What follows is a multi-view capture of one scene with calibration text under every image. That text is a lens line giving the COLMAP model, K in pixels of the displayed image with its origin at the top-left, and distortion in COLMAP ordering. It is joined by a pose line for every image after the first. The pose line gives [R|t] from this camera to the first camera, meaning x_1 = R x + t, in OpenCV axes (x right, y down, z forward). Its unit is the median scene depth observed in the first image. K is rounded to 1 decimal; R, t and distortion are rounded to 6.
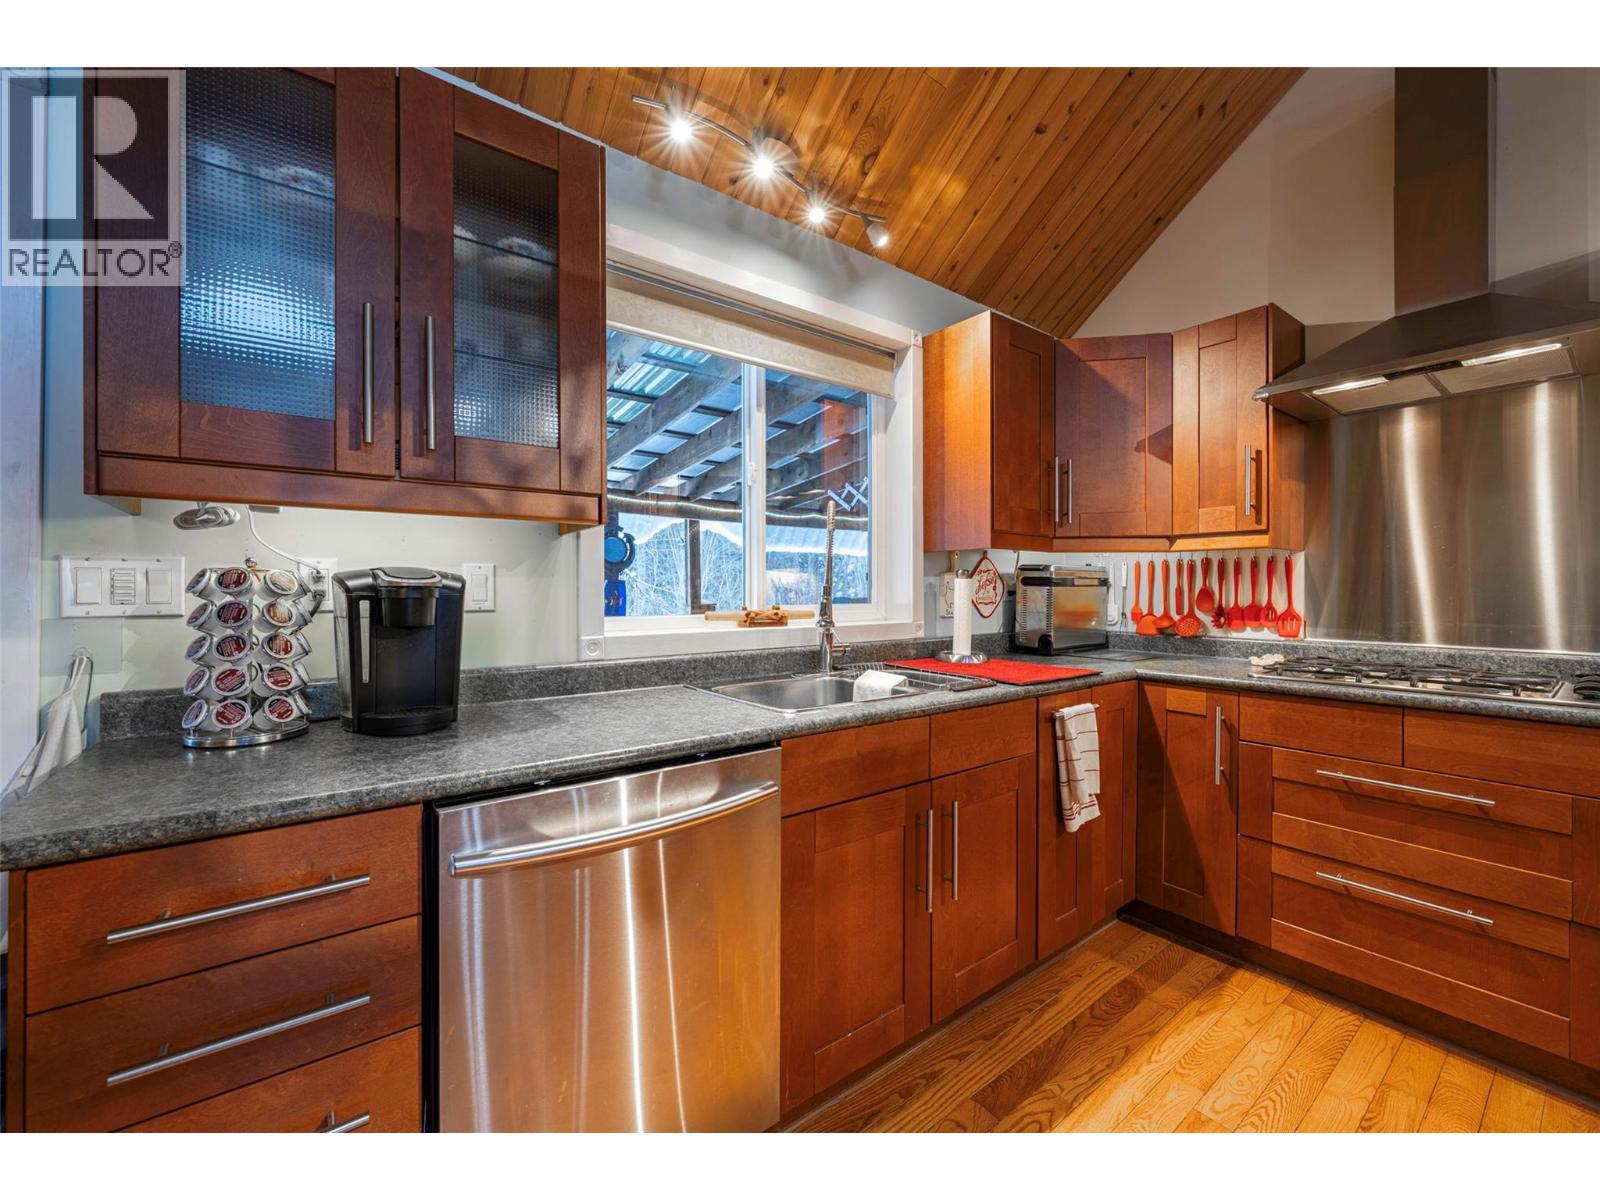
lens RADIAL K [[644.4, 0, 799.2], [0, 644.4, 590.9], [0, 0, 1]] dist [-0.000367, -0.000727]
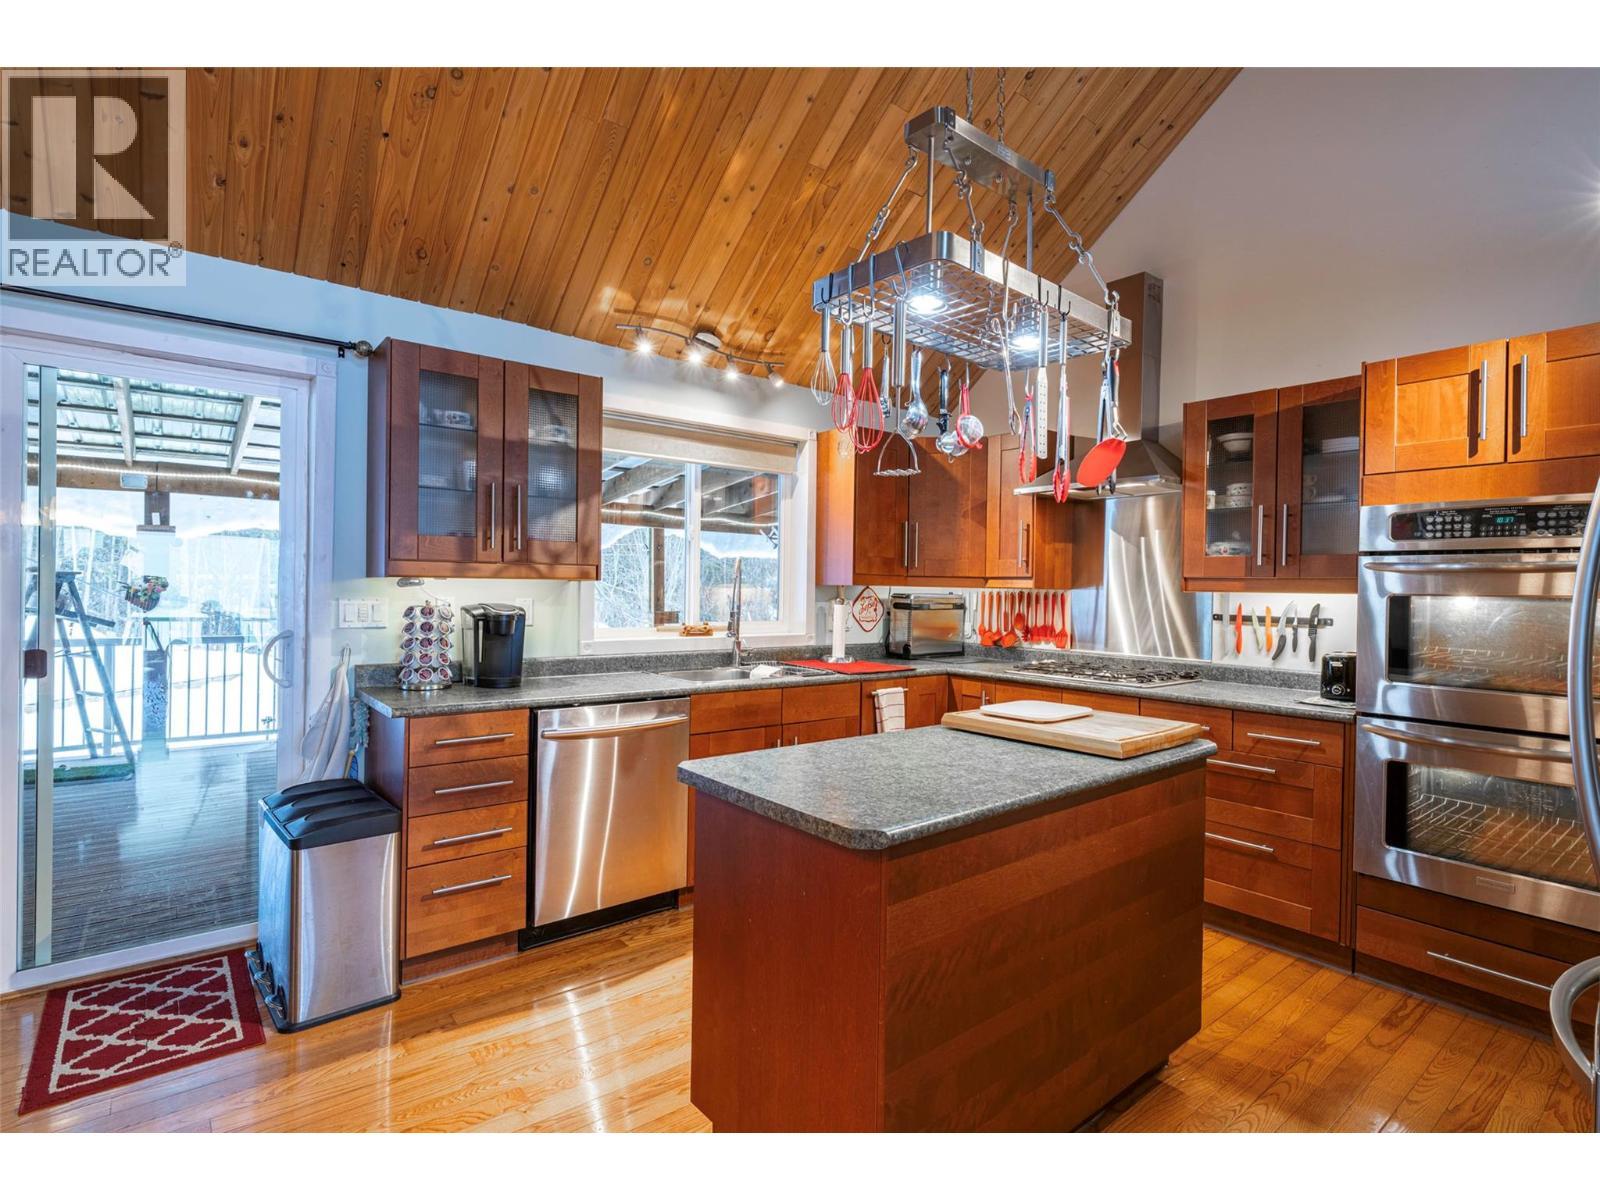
lens RADIAL K [[804.3, 0, 837.6], [0, 804.3, 592.8], [0, 0, 1]] dist [-0.003761, 0.000856]
pose [[0.998503, 0.016547, 0.052141, 0.175906], [-0.016731, 0.999855, 0.003096, -0.057642], [-0.052082, -0.003964, 0.998635, -0.900227]]
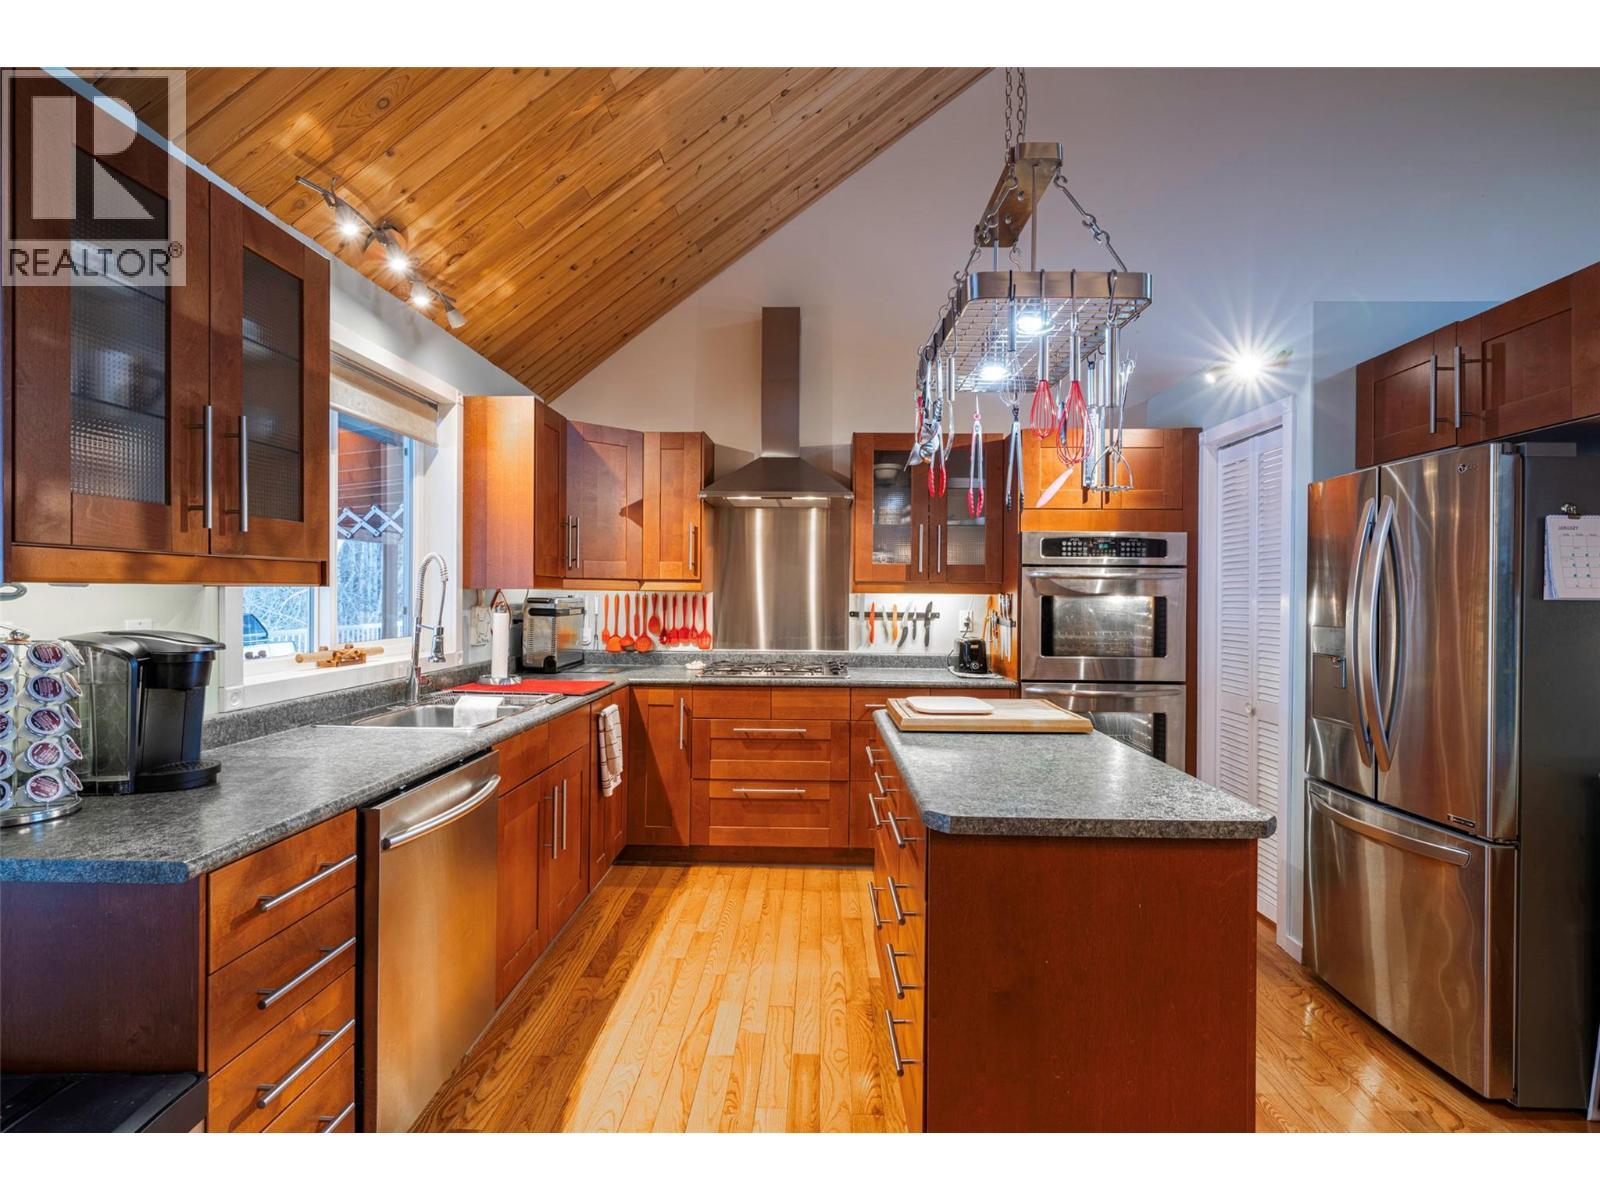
lens RADIAL K [[778.5, 0, 809.7], [0, 778.5, 590.7], [0, 0, 1]] dist [0.002318, 0.000258]
pose [[0.625477, 0.008587, 0.780195, -0.565947], [-0.006104, 0.999963, -0.006113, -0.061094], [-0.780219, -0.000938, 0.625506, -0.365877]]
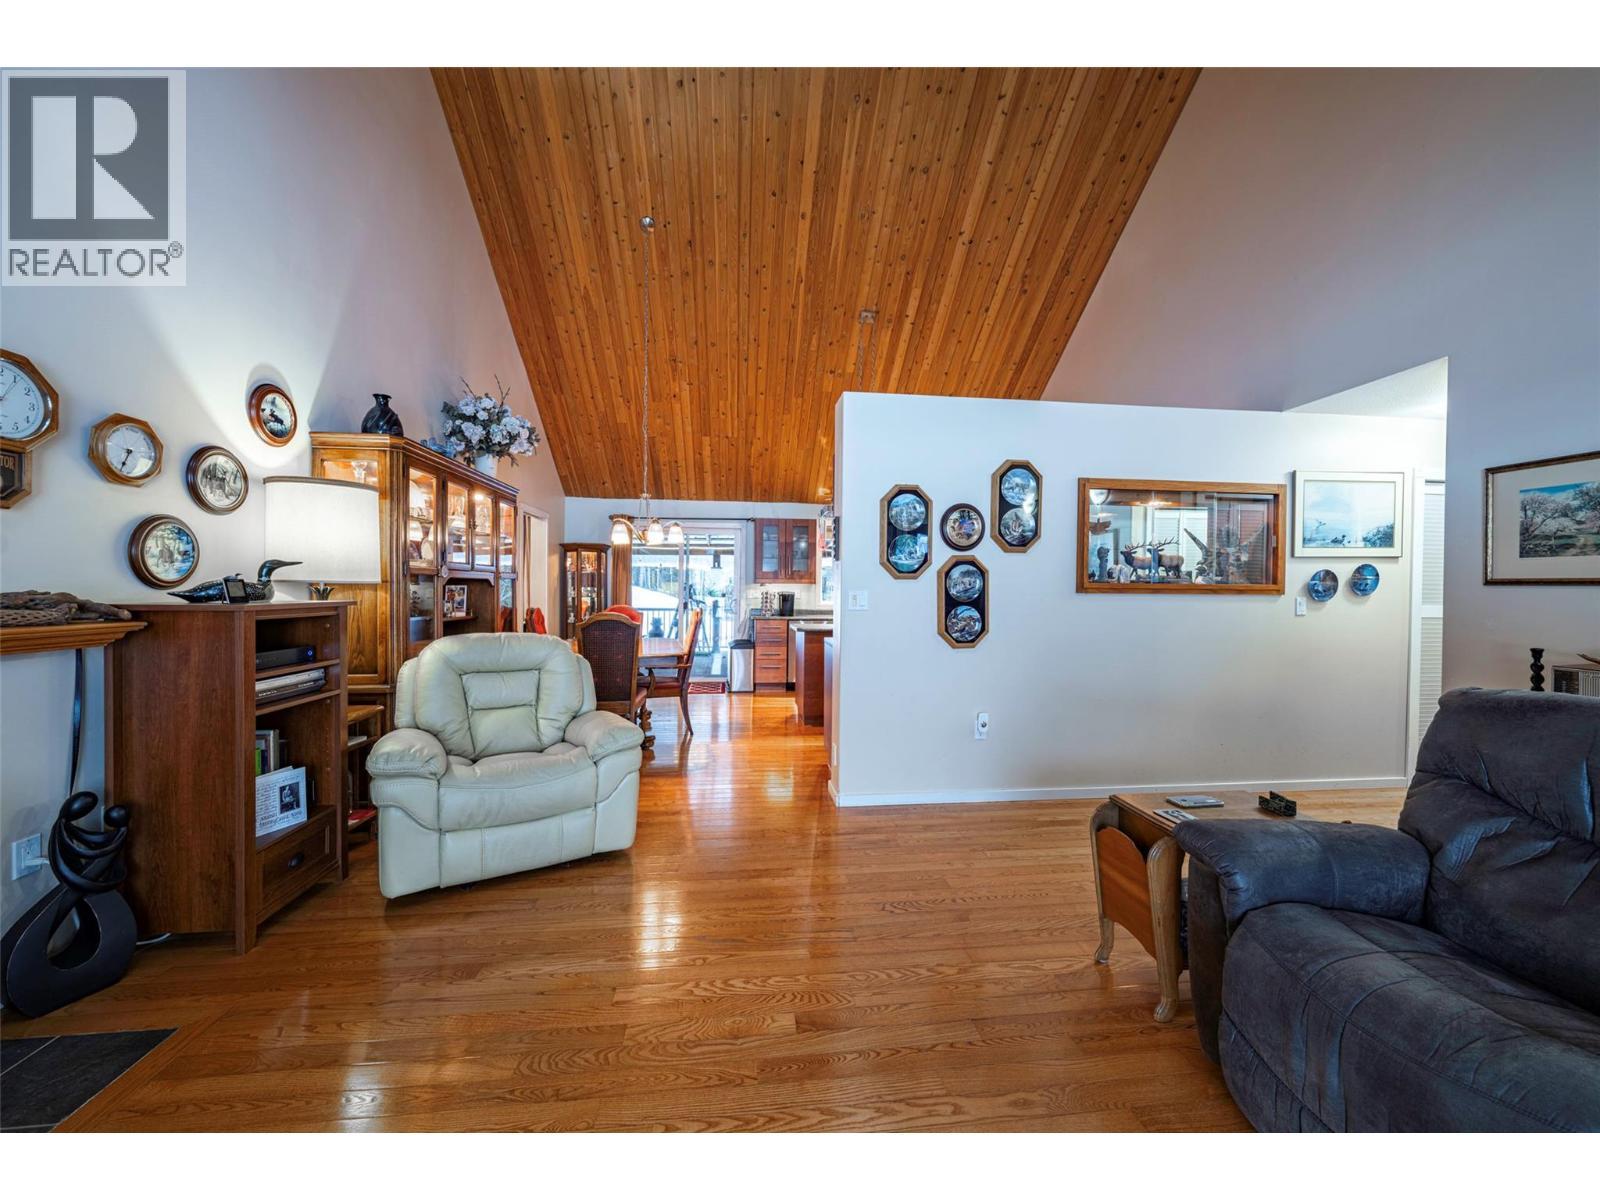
lens RADIAL K [[589.3, 0, 805.7], [0, 589.3, 596.3], [0, 0, 1]] dist [-0.002114, -0.000584]
pose [[0.864043, 0.013839, -0.503228, 1.535969], [-0.011558, 0.999904, 0.007654, -0.020643], [0.503286, -0.000797, 0.864120, -2.432996]]
